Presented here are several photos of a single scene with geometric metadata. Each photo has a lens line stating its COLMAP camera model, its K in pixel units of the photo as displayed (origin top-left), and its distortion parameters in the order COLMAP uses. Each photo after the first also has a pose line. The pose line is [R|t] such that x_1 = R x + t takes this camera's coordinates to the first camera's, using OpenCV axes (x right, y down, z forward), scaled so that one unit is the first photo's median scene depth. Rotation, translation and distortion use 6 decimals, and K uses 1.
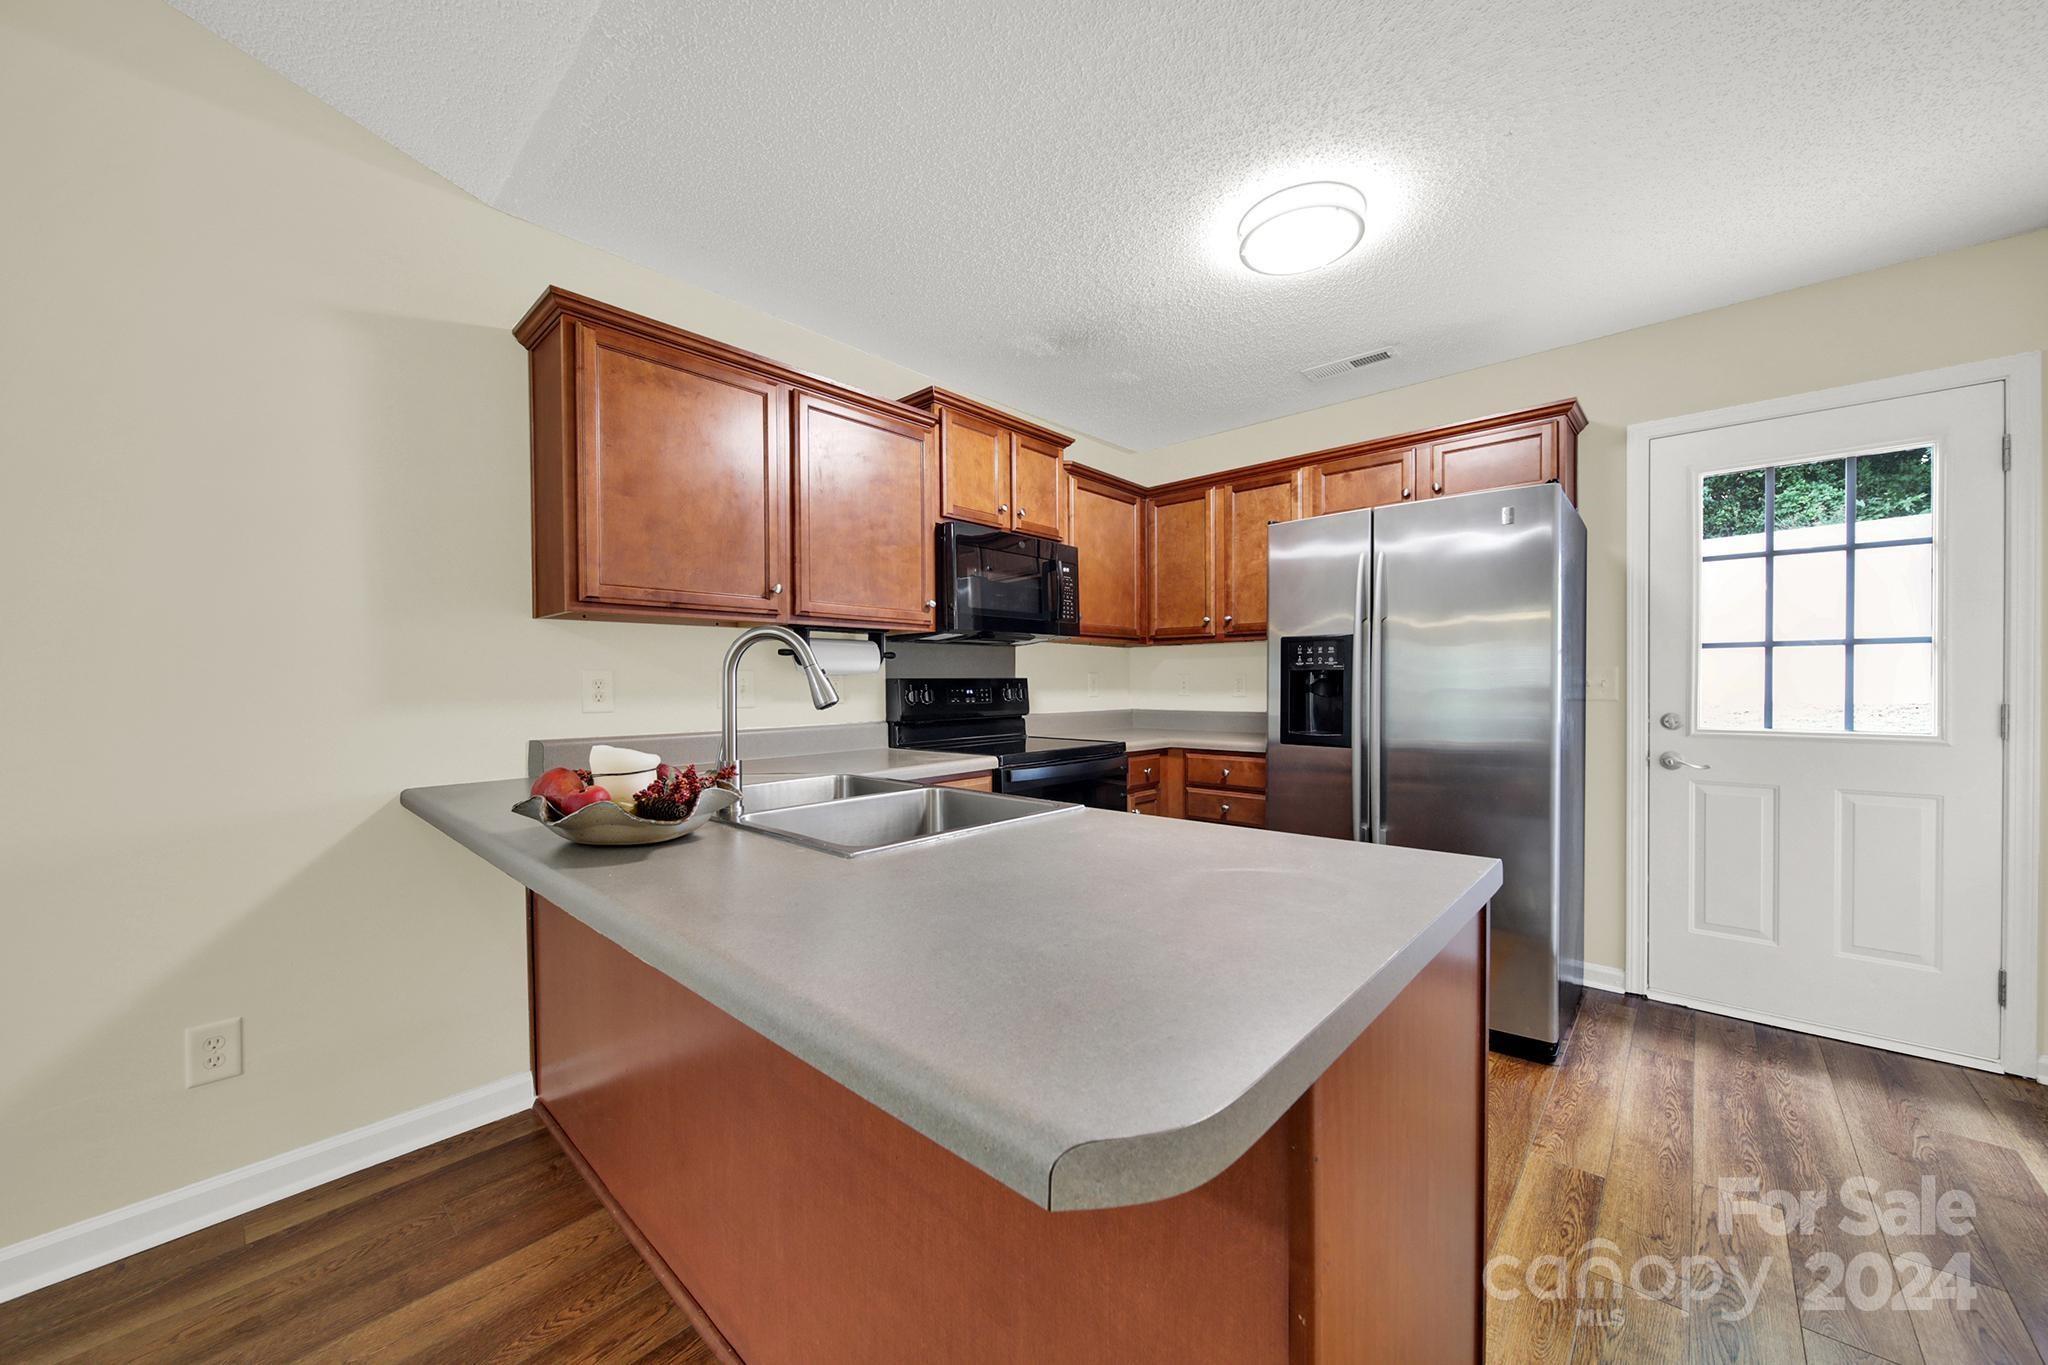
lens RADIAL K [[739.1, 0, 1021.2], [0, 739.1, 685.3], [0, 0, 1]] dist [-0.000554, -0.000733]
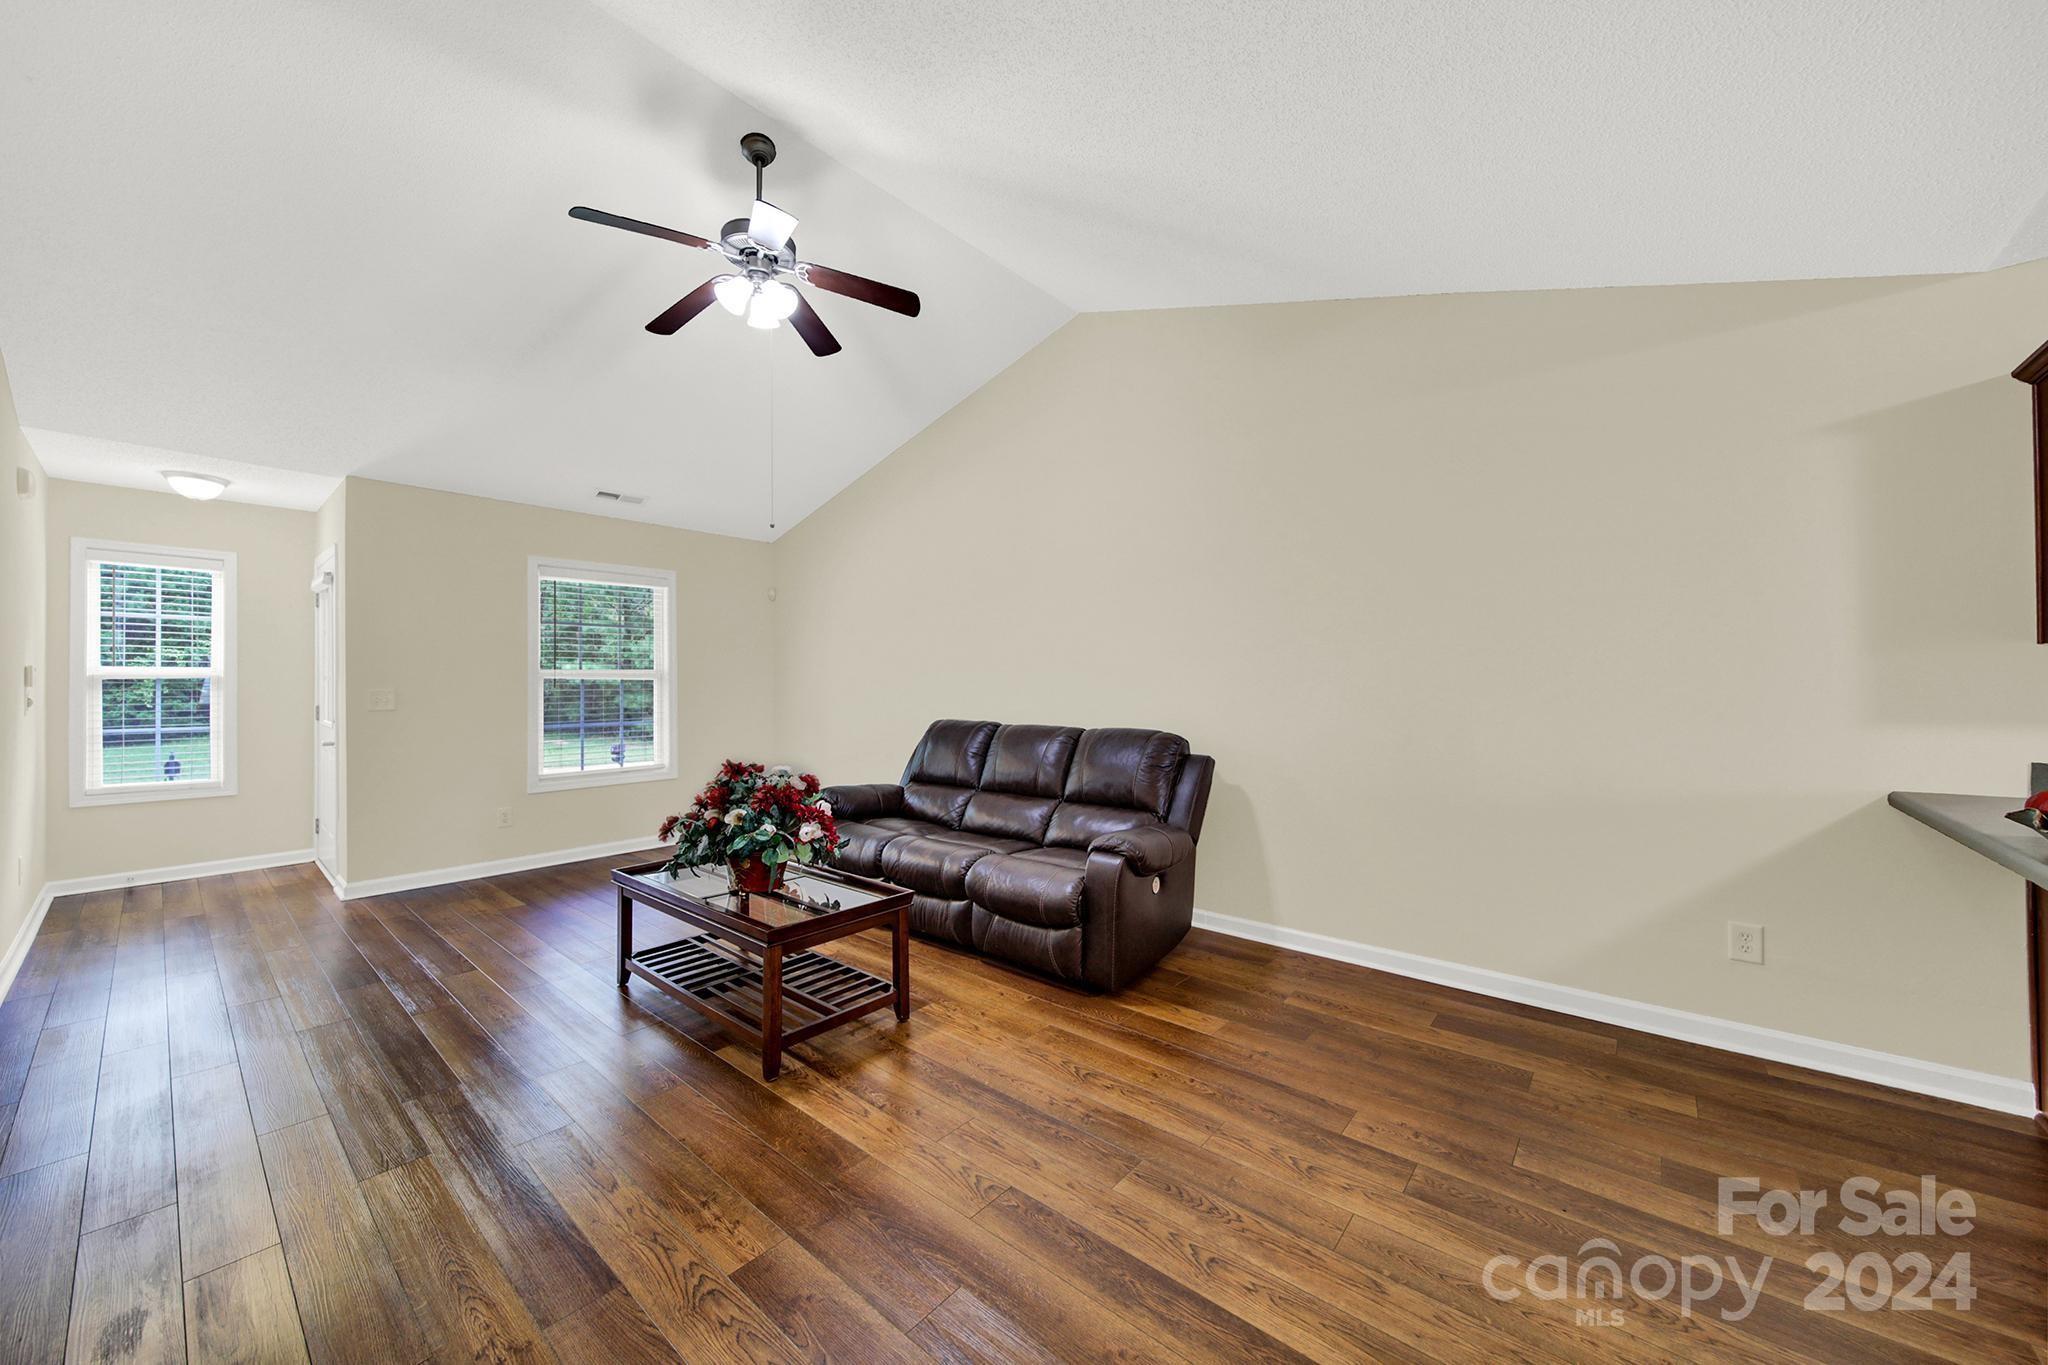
lens RADIAL K [[739.1, 0, 1037.1], [0, 739.1, 675.9], [0, 0, 1]] dist [-0.000554, -0.000733]
pose [[0.038701, -0.001465, -0.999250, 0.238274], [-0.006419, 0.999978, -0.001714, -0.028548], [0.999230, 0.006481, 0.038691, -0.332388]]
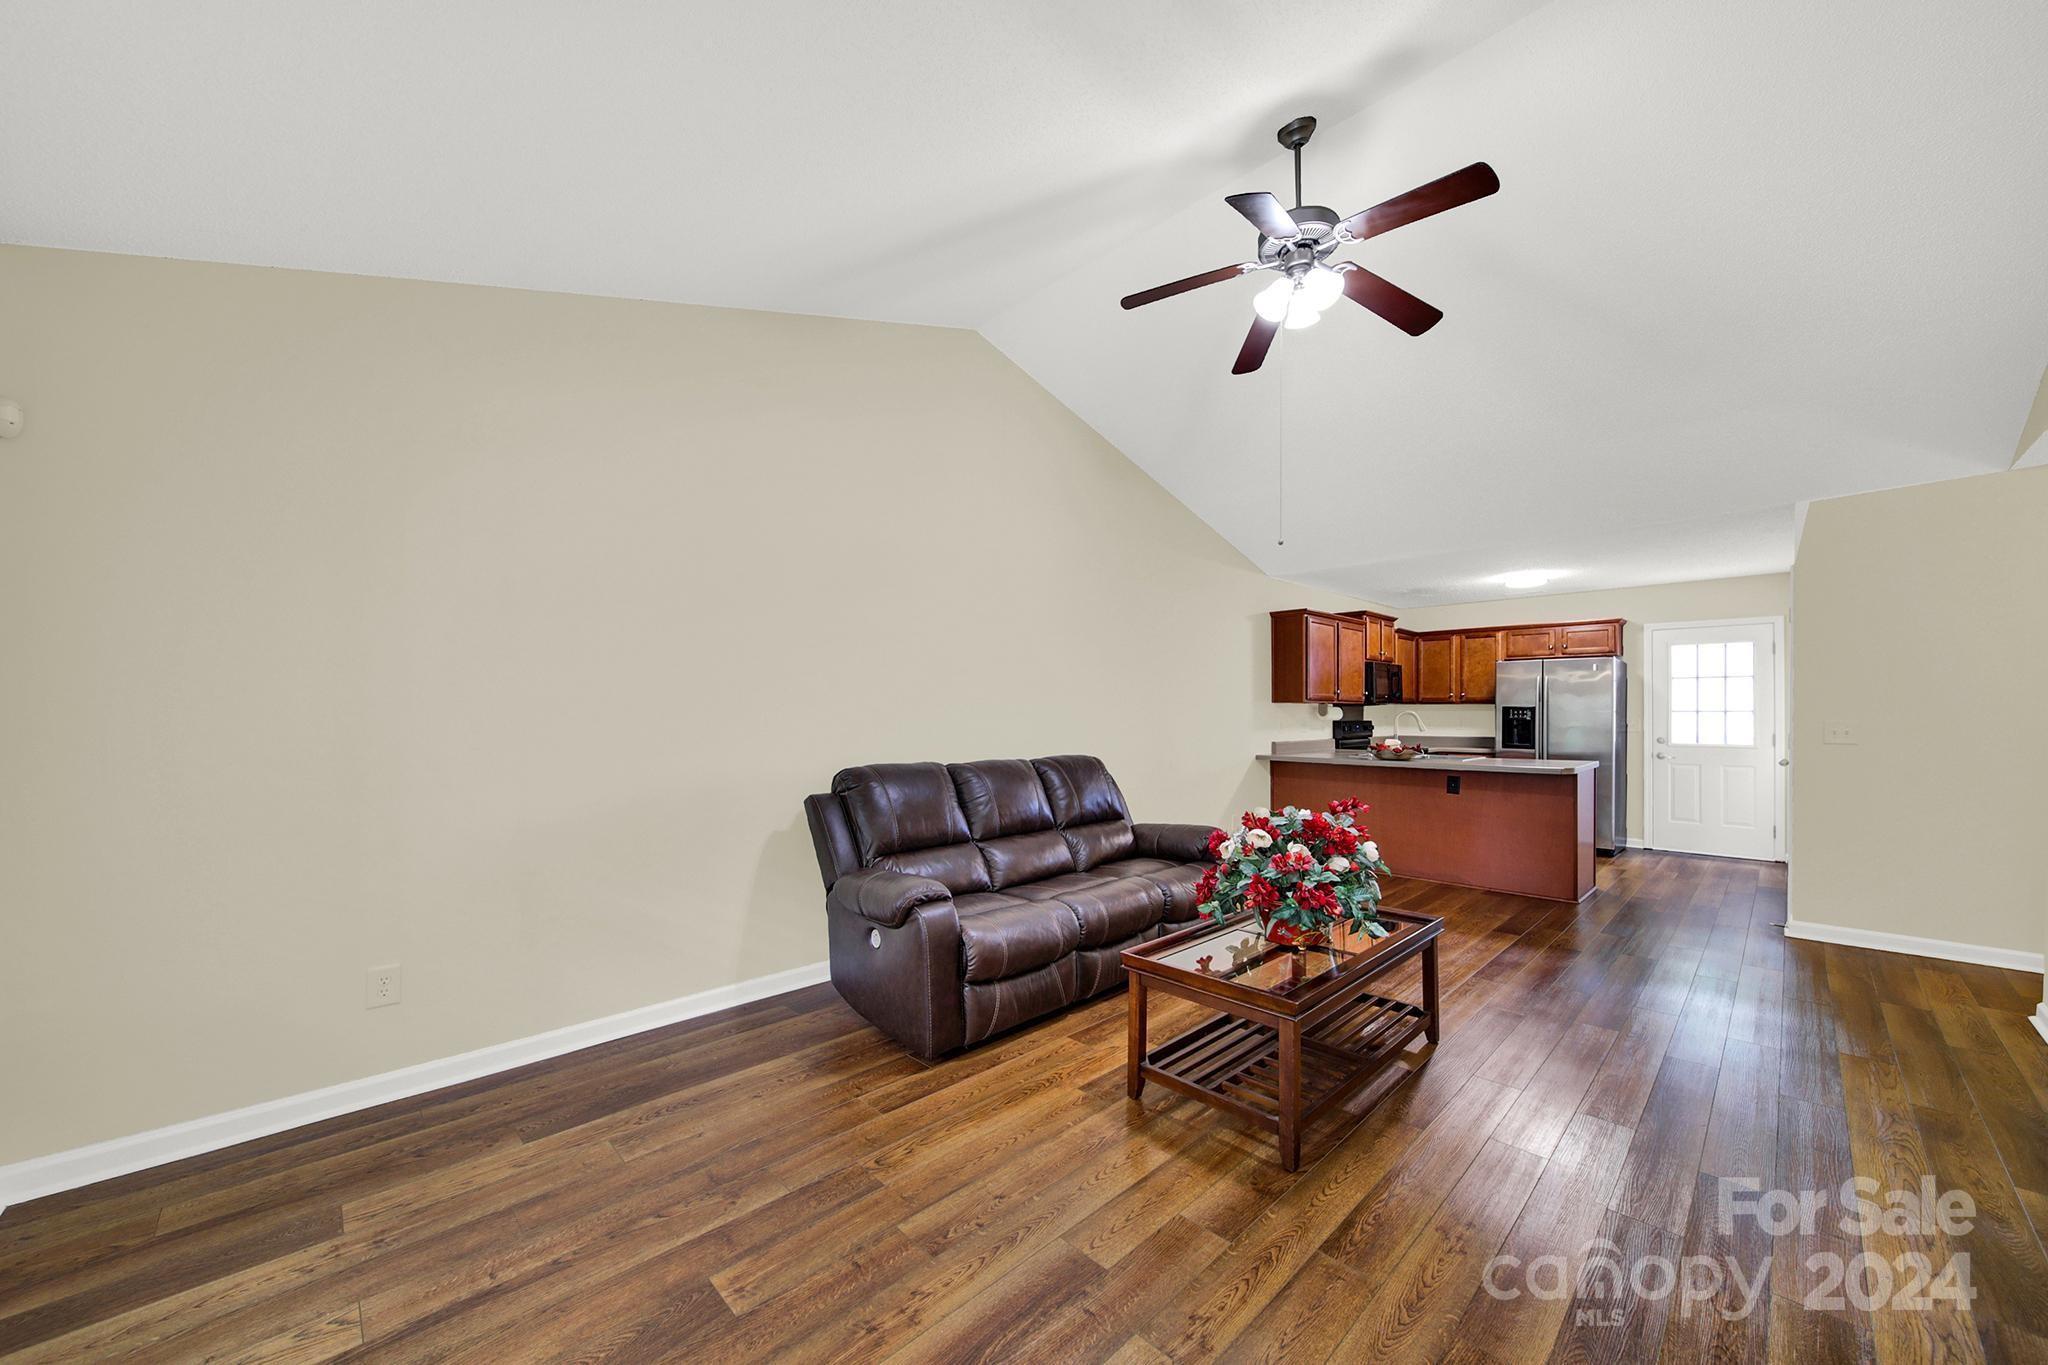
lens RADIAL K [[739.1, 0, 1025.6], [0, 739.1, 702.9], [0, 0, 1]] dist [-0.000554, -0.000733]
pose [[0.998300, 0.005850, -0.057990, -1.197139], [-0.006998, 0.999783, -0.019606, -0.016216], [0.057863, 0.019978, 0.998125, -1.718396]]
